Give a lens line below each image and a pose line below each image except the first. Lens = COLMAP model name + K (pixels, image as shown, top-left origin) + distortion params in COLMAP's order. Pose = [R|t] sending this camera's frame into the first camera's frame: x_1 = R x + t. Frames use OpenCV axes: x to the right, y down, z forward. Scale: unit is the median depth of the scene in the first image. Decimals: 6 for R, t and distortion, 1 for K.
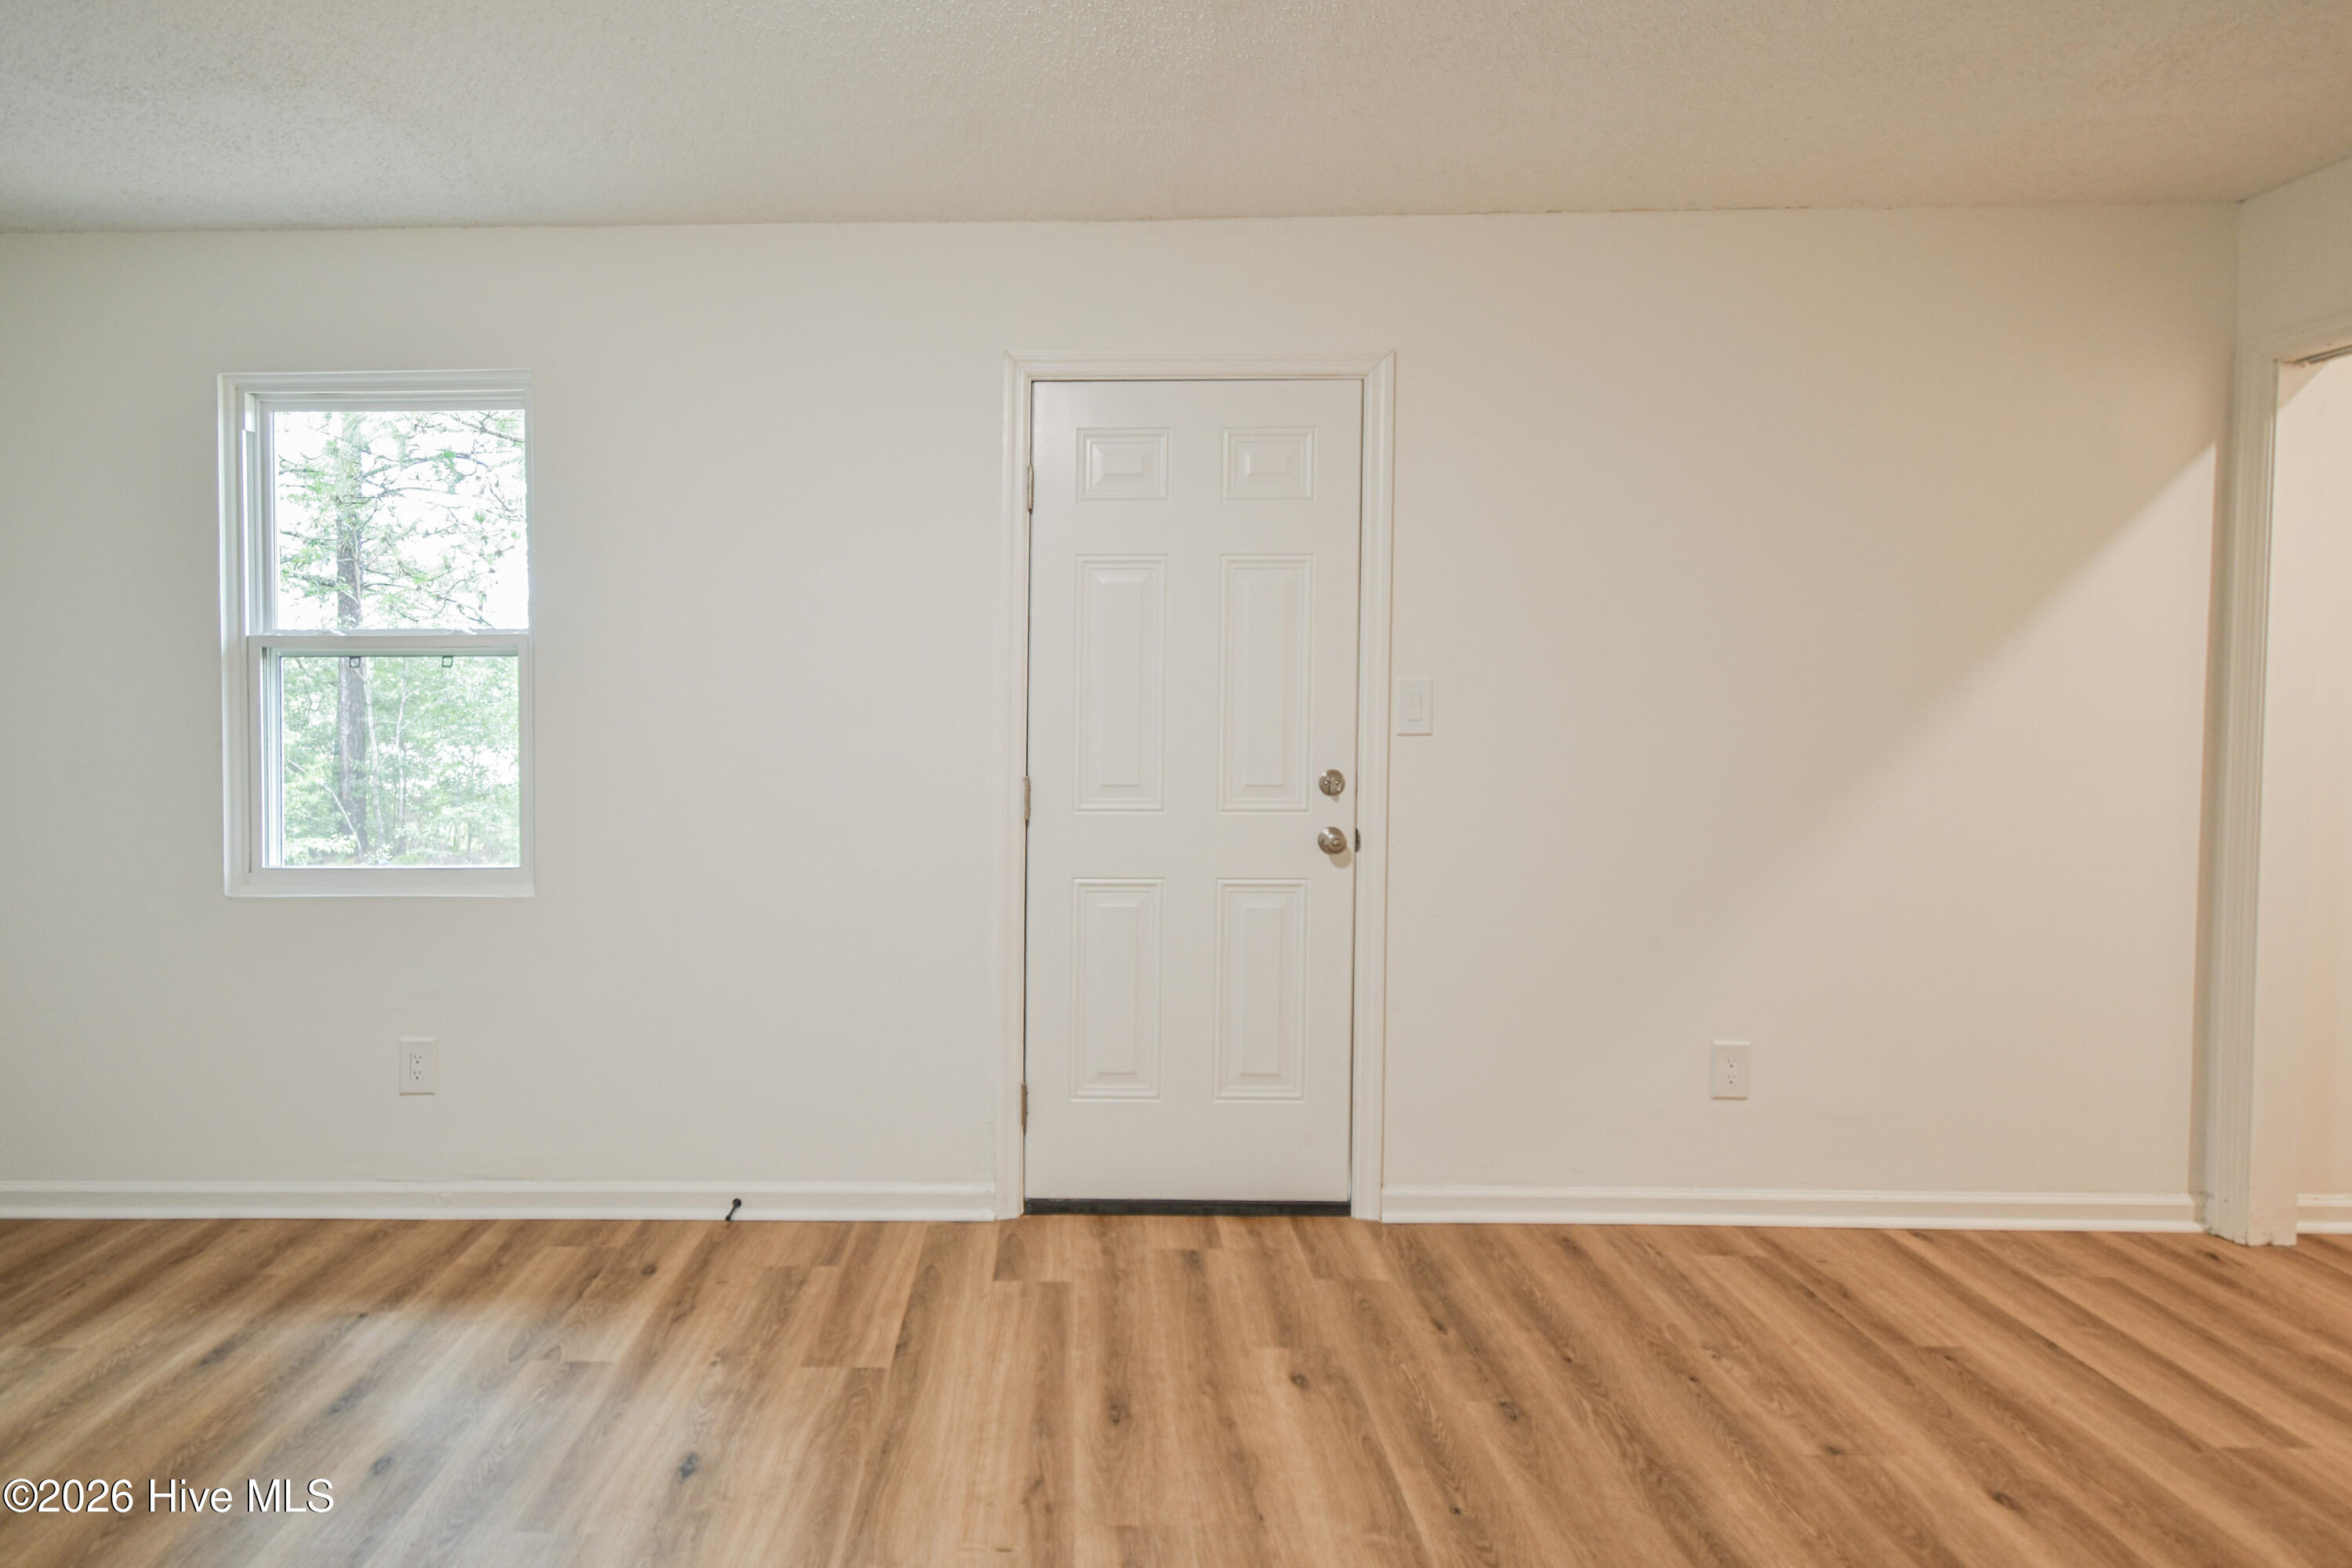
lens RADIAL K [[1129.1, 0, 1054.0], [0, 1129.1, 738.0], [0, 0, 1]] dist [0.010043, -0.004390]
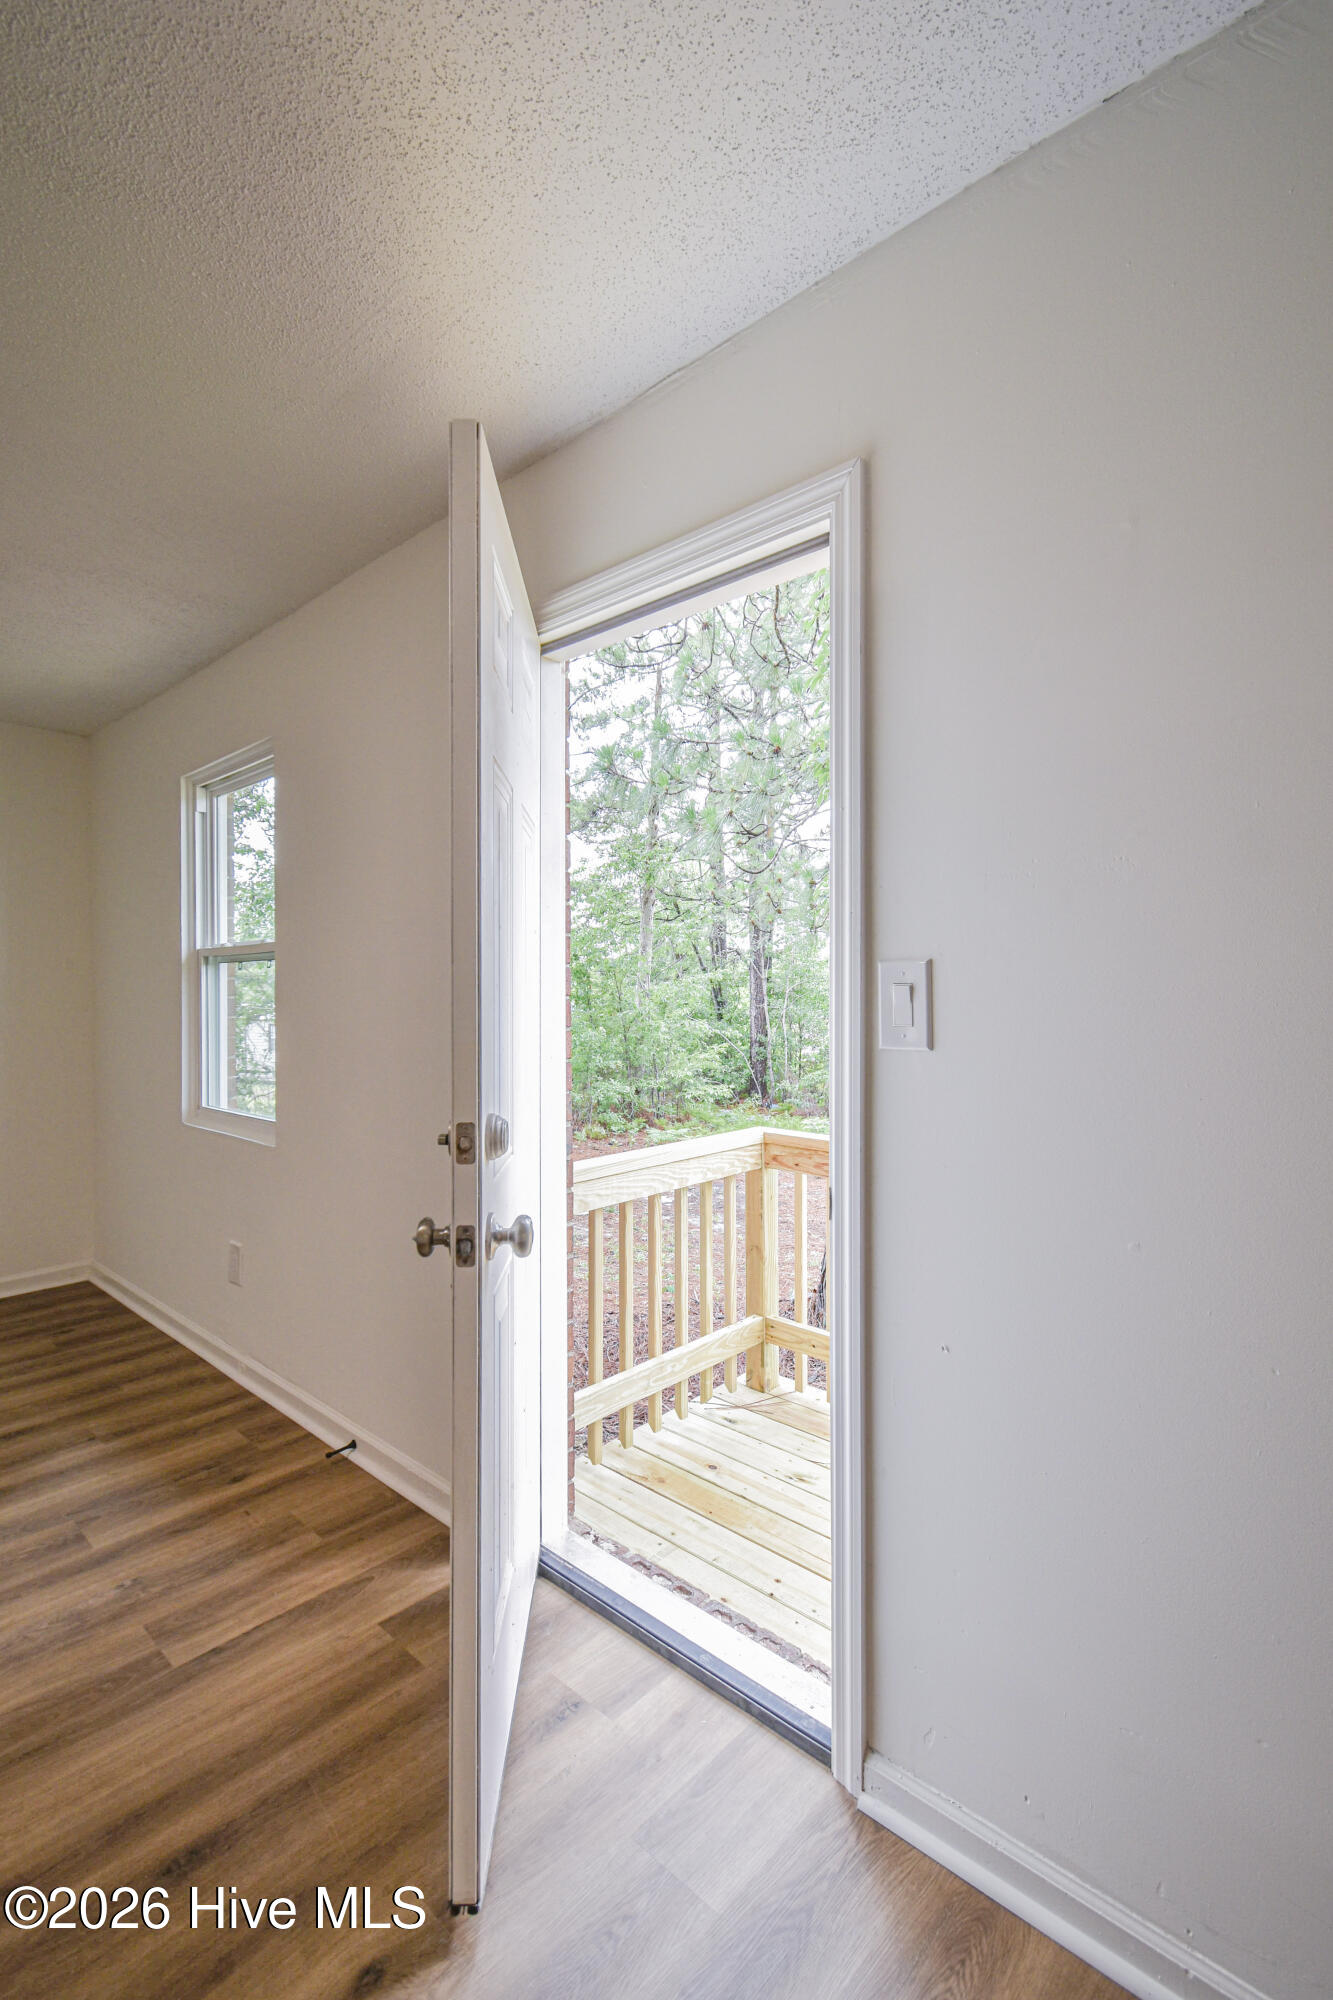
lens RADIAL K [[913.0, 0, 654.5], [0, 913.0, 1002.6], [0, 0, 1]] dist [0.001629, 0.000057]
pose [[0.745808, 0.007493, -0.666119, 0.583079], [-0.021956, 0.999670, -0.013338, -0.019668], [0.665799, 0.024573, 0.745726, 0.561729]]
